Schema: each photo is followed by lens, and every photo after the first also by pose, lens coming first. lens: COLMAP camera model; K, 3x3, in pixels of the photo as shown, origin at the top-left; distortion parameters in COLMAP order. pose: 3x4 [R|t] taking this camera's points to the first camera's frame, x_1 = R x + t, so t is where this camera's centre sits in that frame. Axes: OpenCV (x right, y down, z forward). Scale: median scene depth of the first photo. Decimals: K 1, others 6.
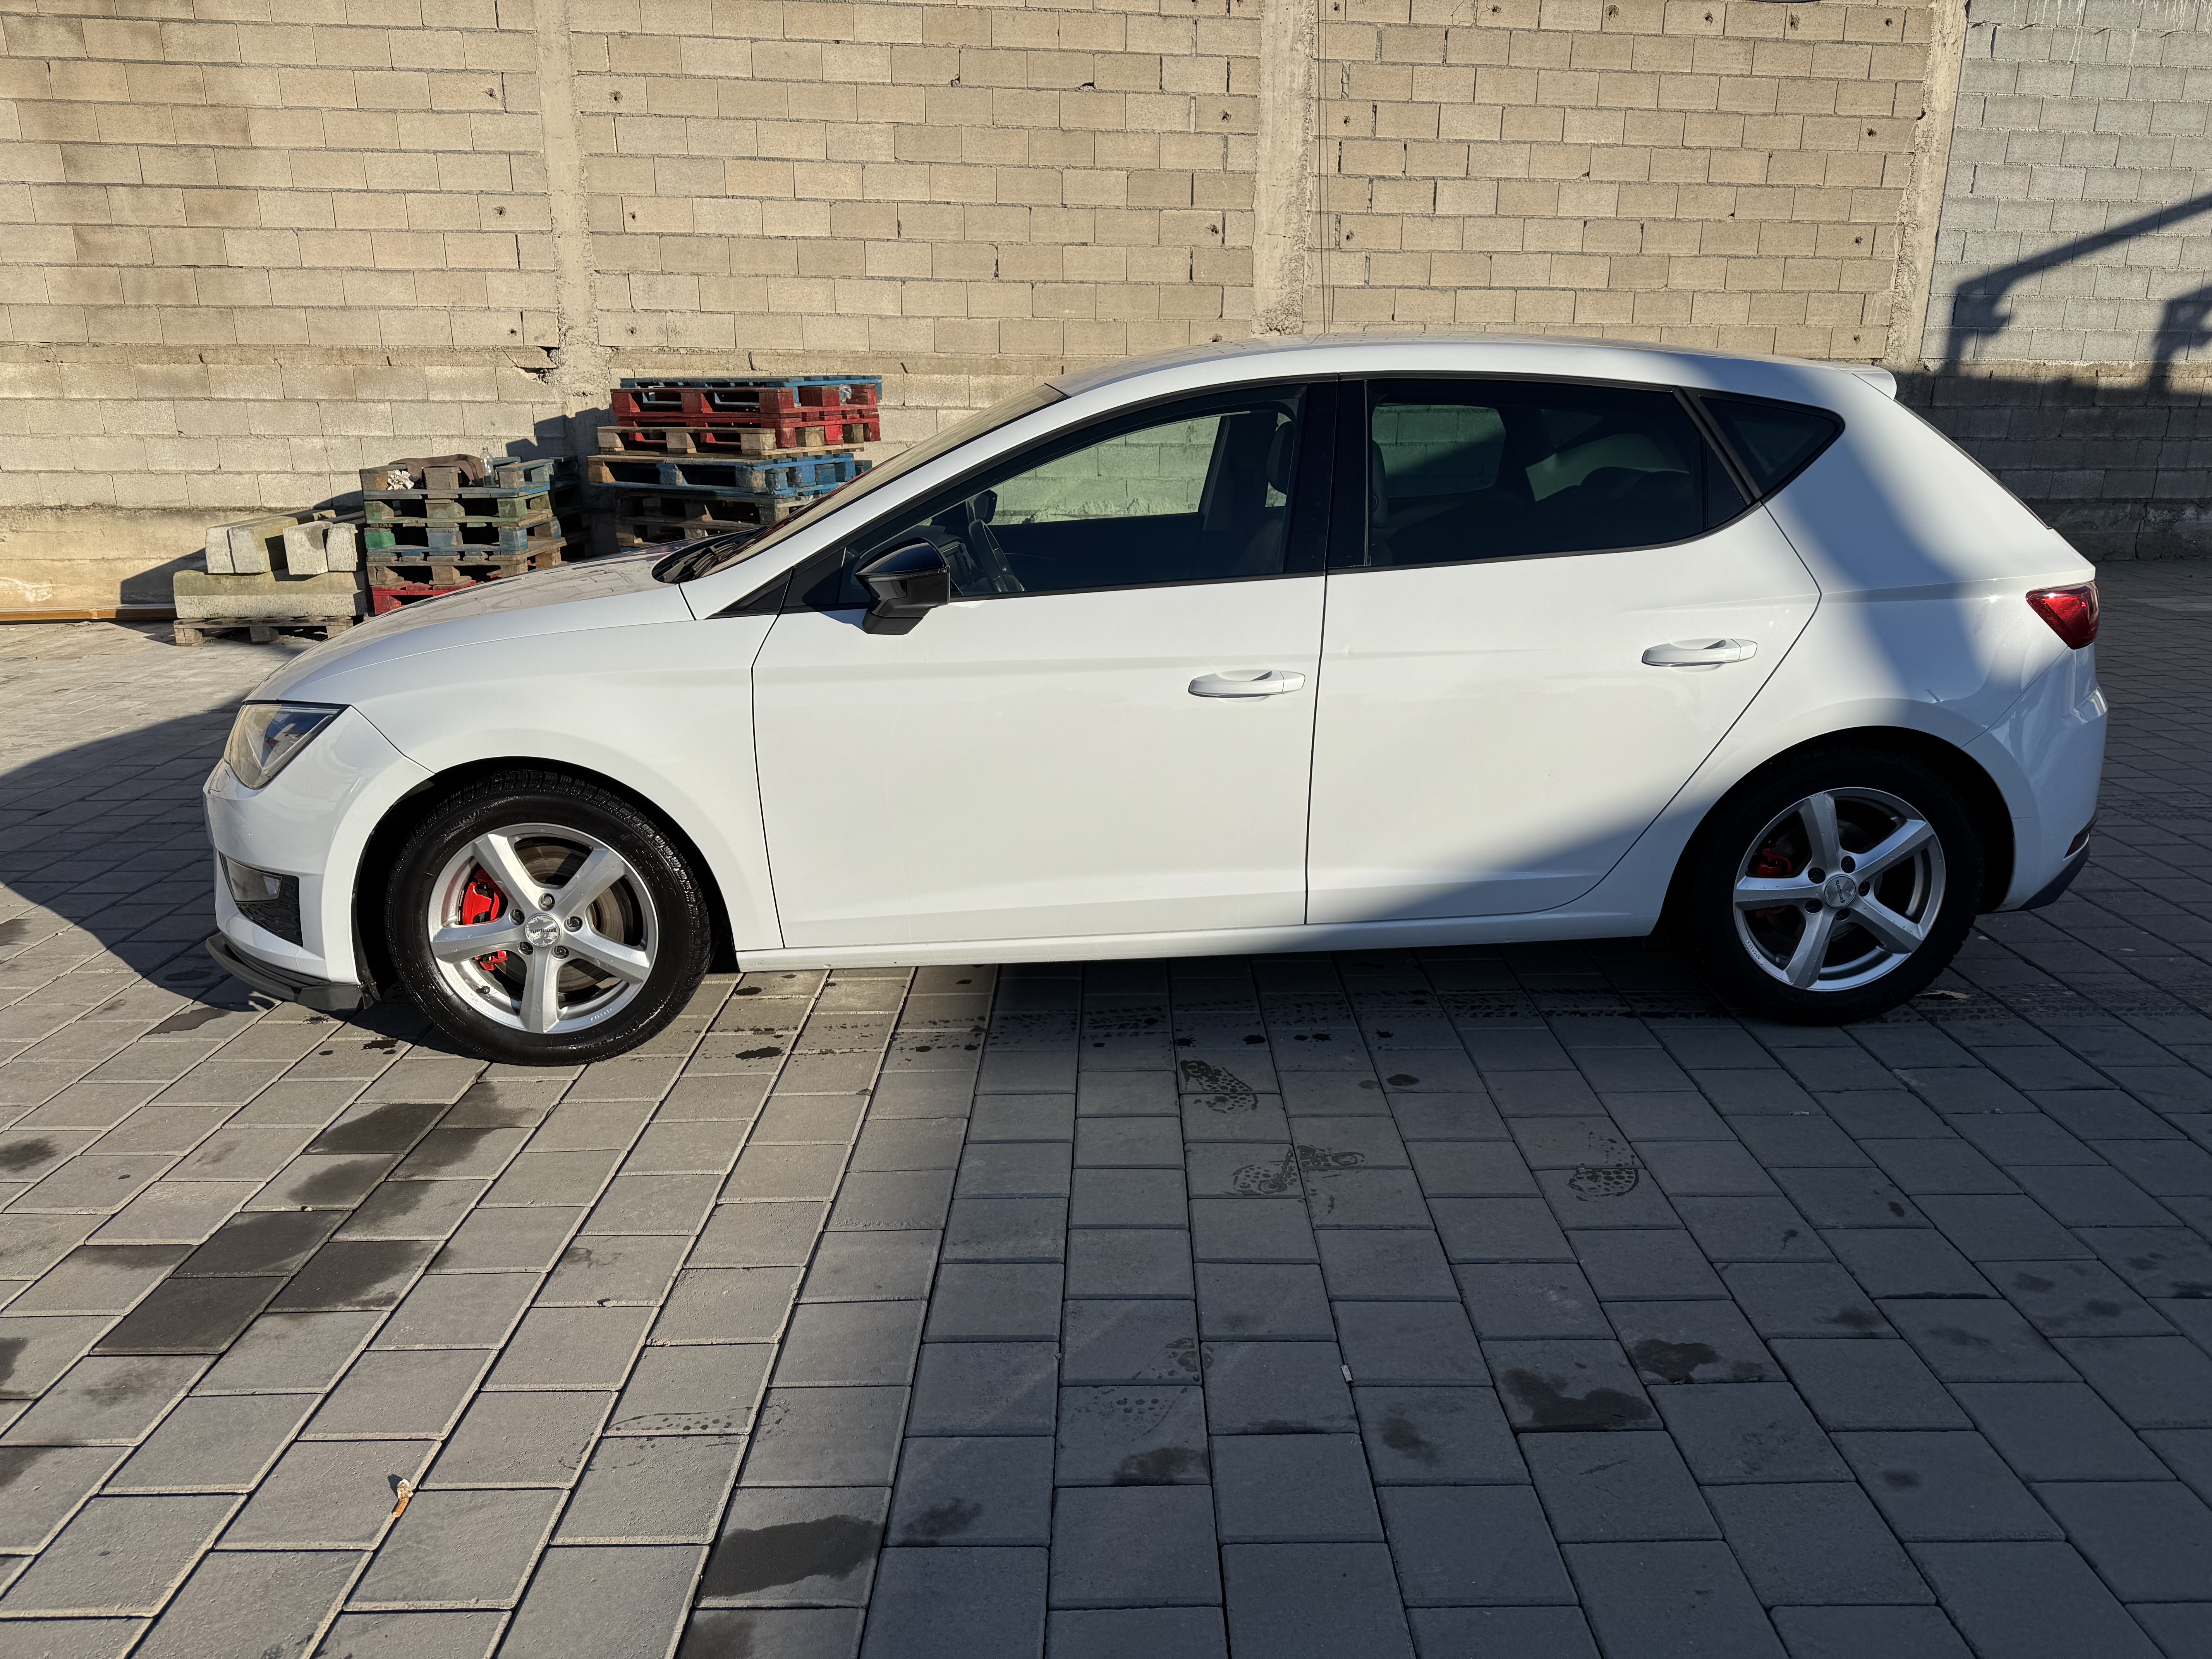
lens RADIAL K [[1551.1, 0, 1089.9], [0, 1551.1, 837.6], [0, 0, 1]] dist [0.025997, -0.035174]
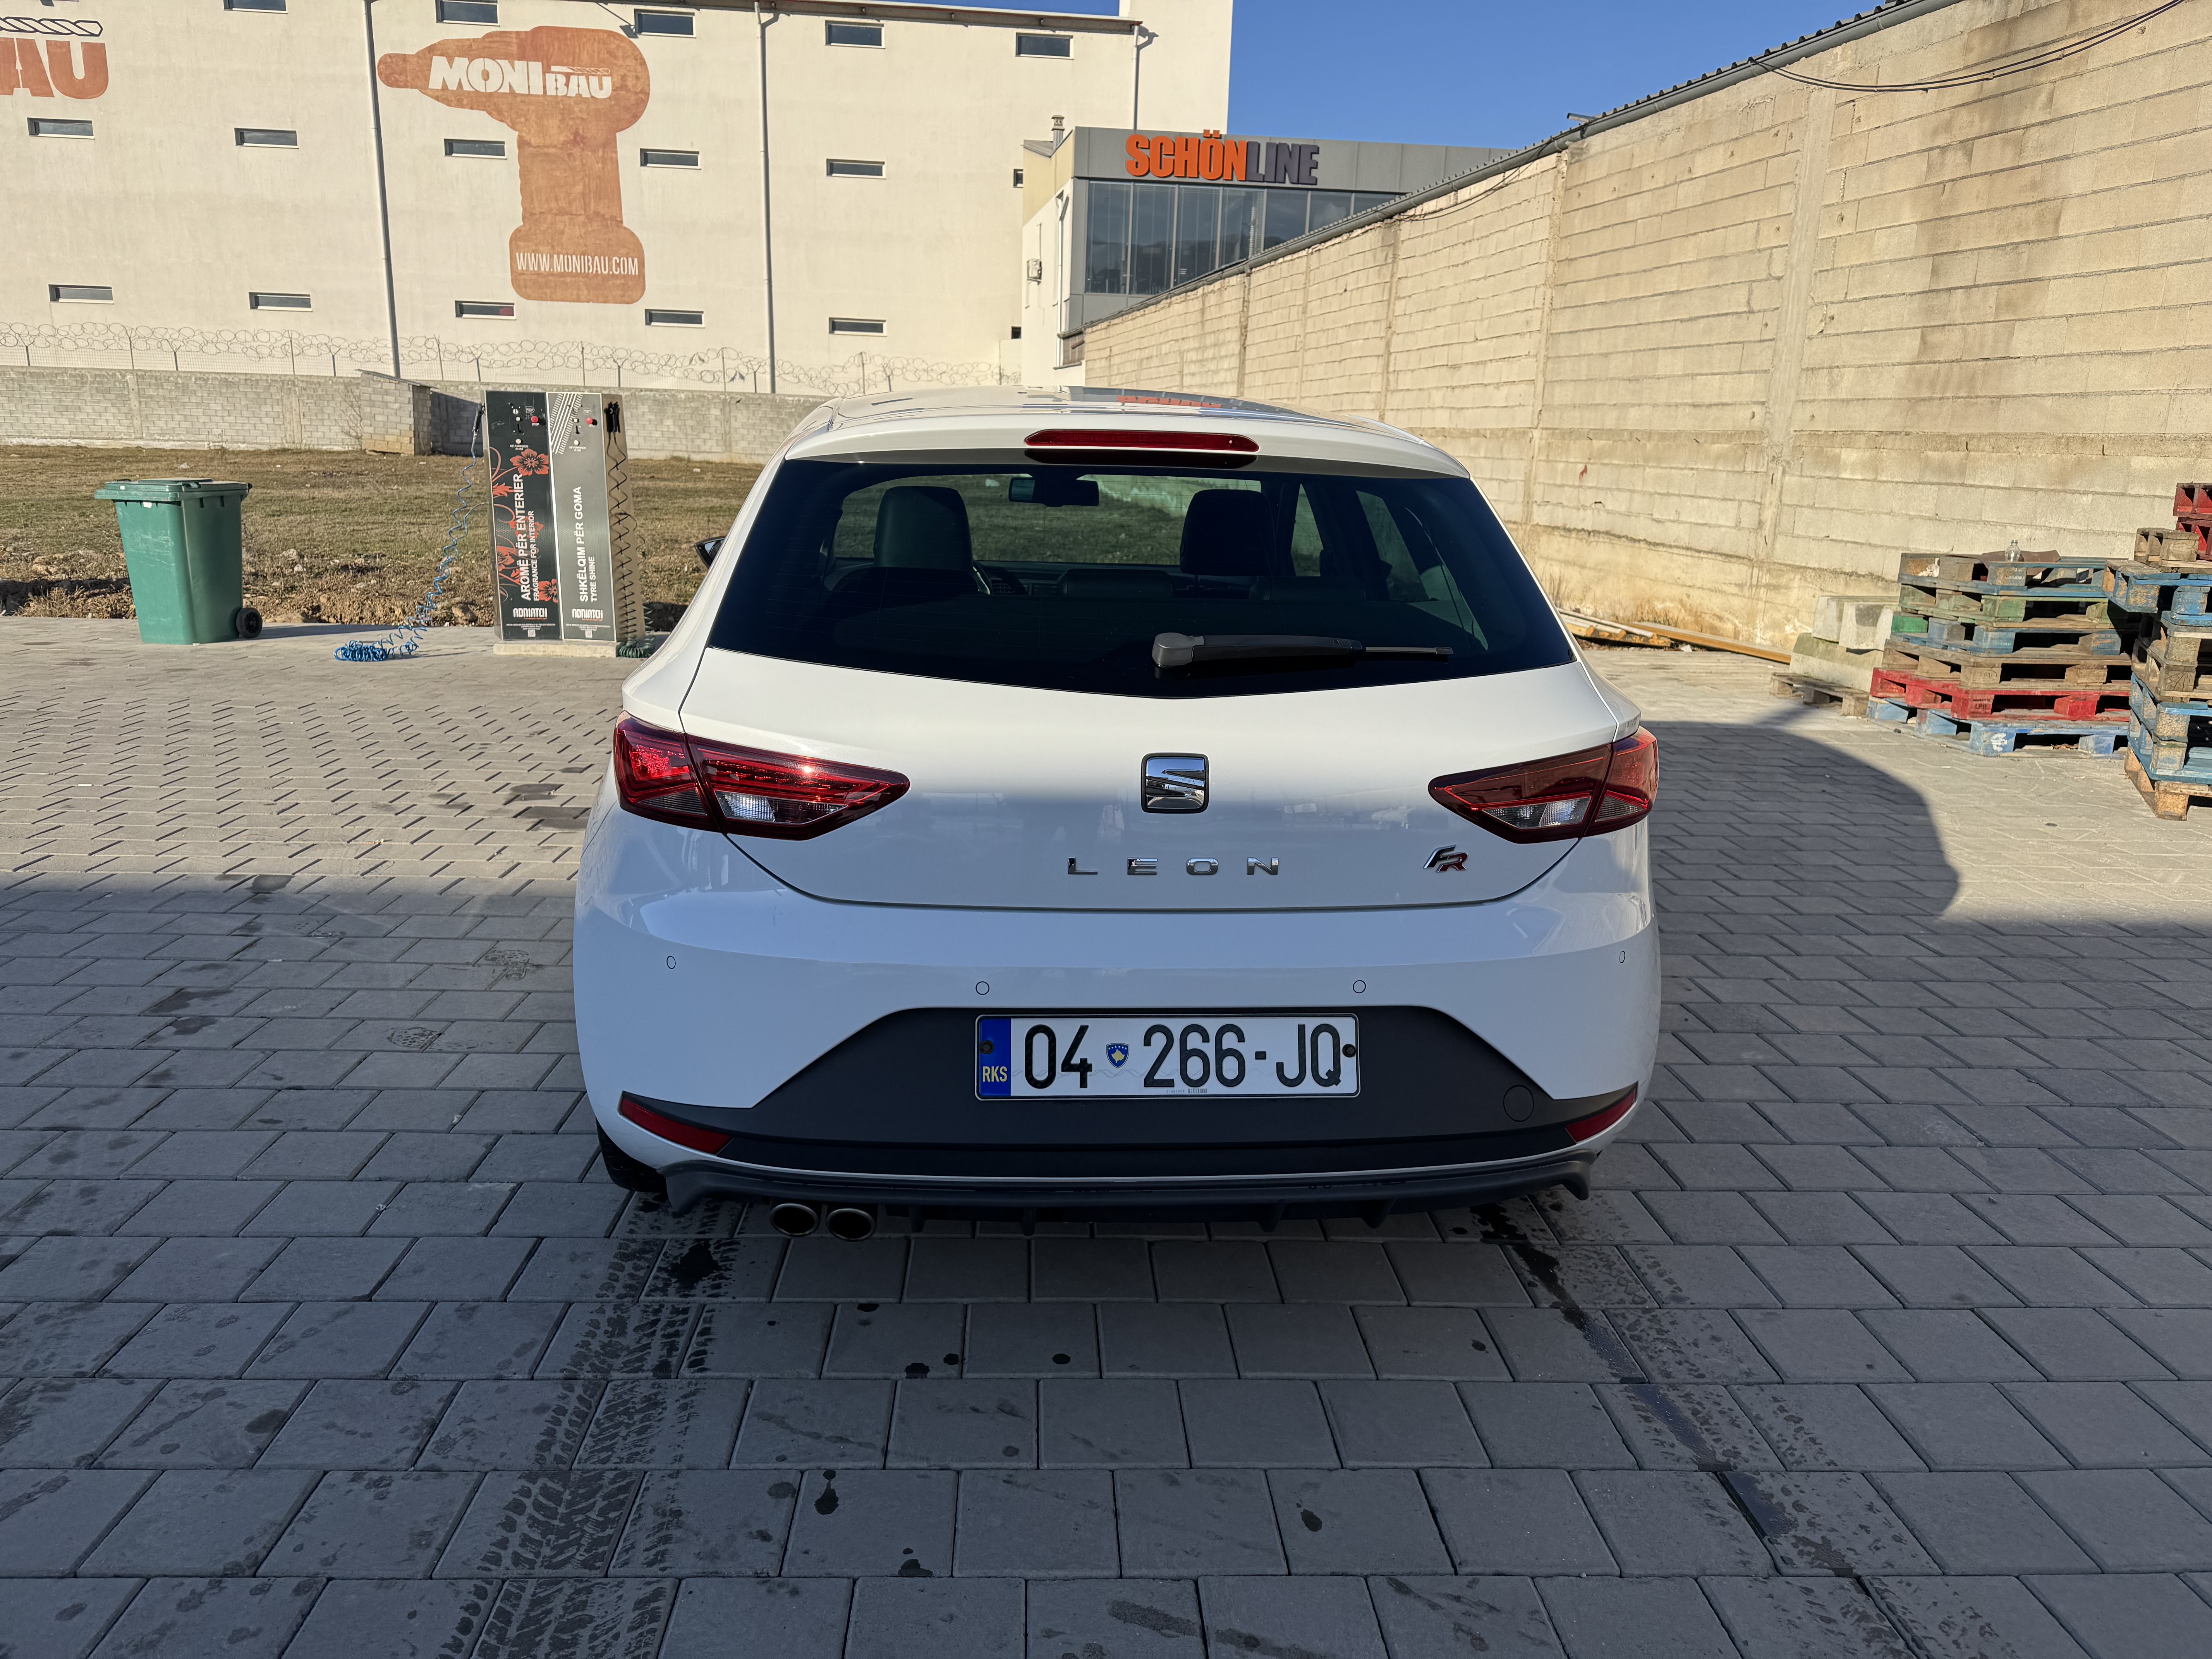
lens RADIAL K [[1551.1, 0, 1122.1], [0, 1551.1, 837.2], [0, 0, 1]] dist [0.025997, -0.035174]
pose [[0.054639, 0.244232, -0.968176, 0.465749], [-0.306054, 0.927050, 0.216586, -0.116094], [0.950445, 0.284480, 0.125402, 0.400251]]
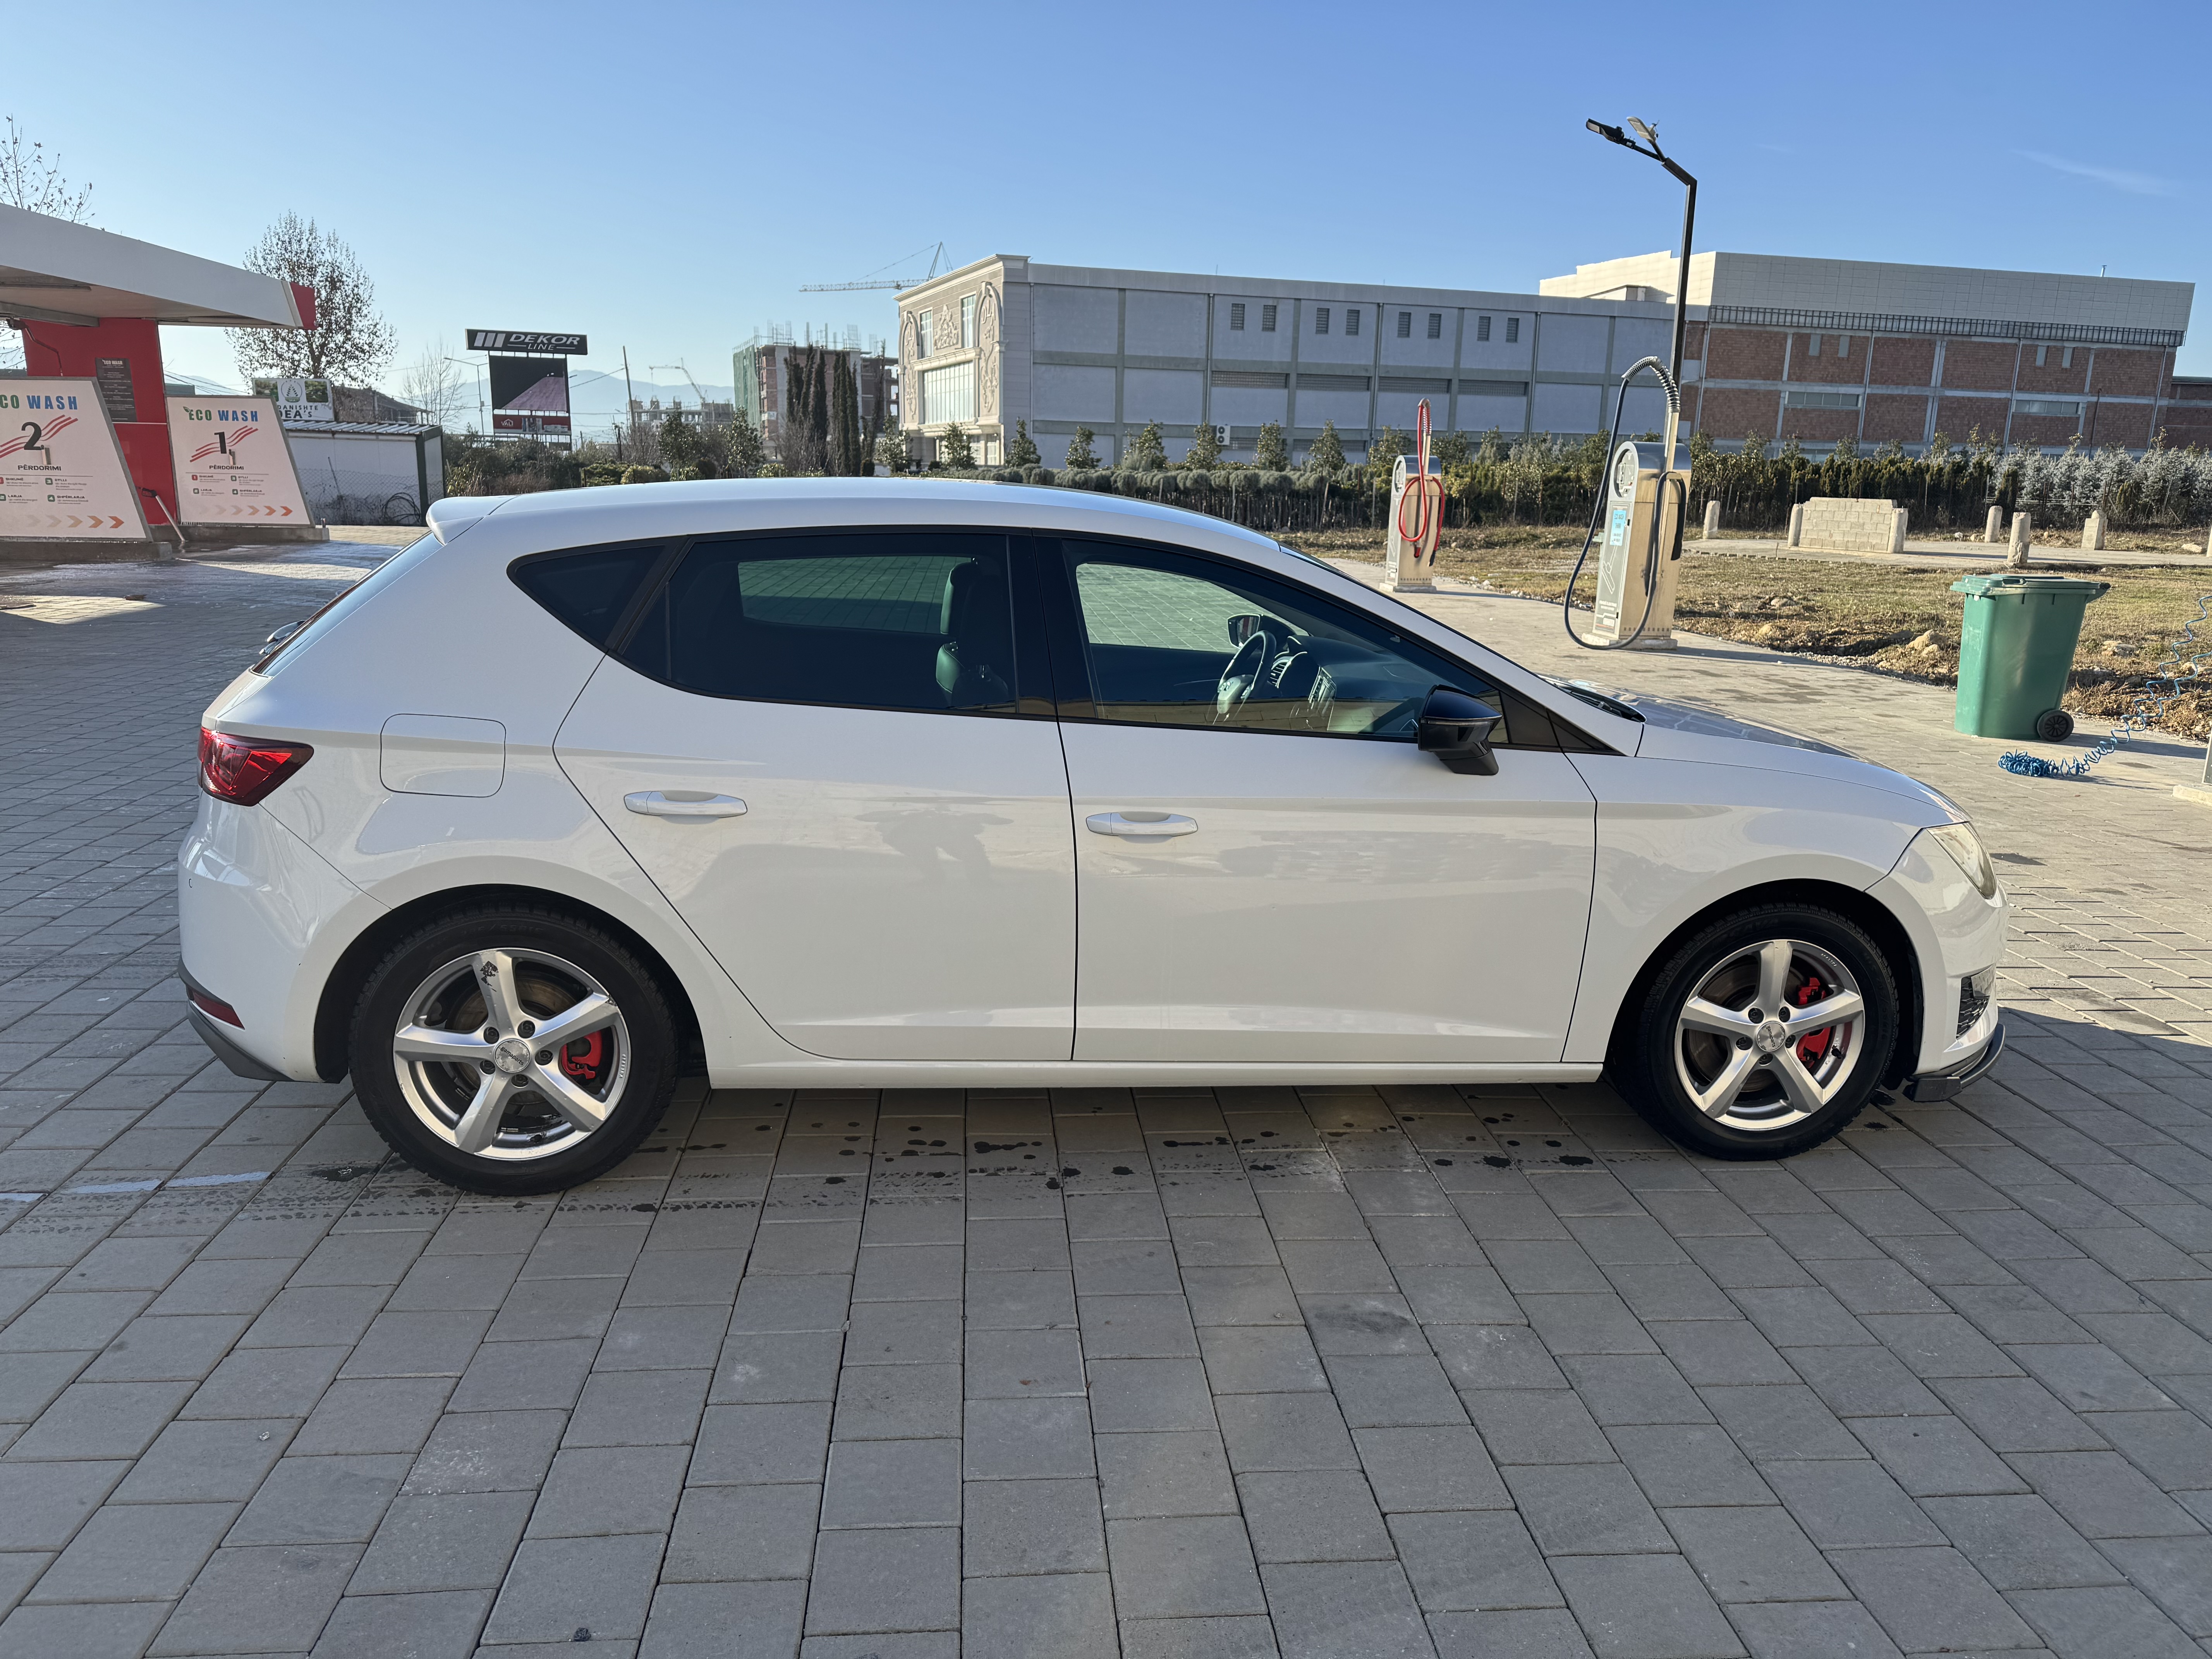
lens RADIAL K [[1551.1, 0, 1100.9], [0, 1551.1, 874.3], [0, 0, 1]] dist [0.025997, -0.035174]
pose [[-0.996514, 0.003148, -0.083369, 0.062709], [-0.039646, 0.861381, 0.506410, -0.252276], [0.073407, 0.507949, -0.858253, 0.820079]]
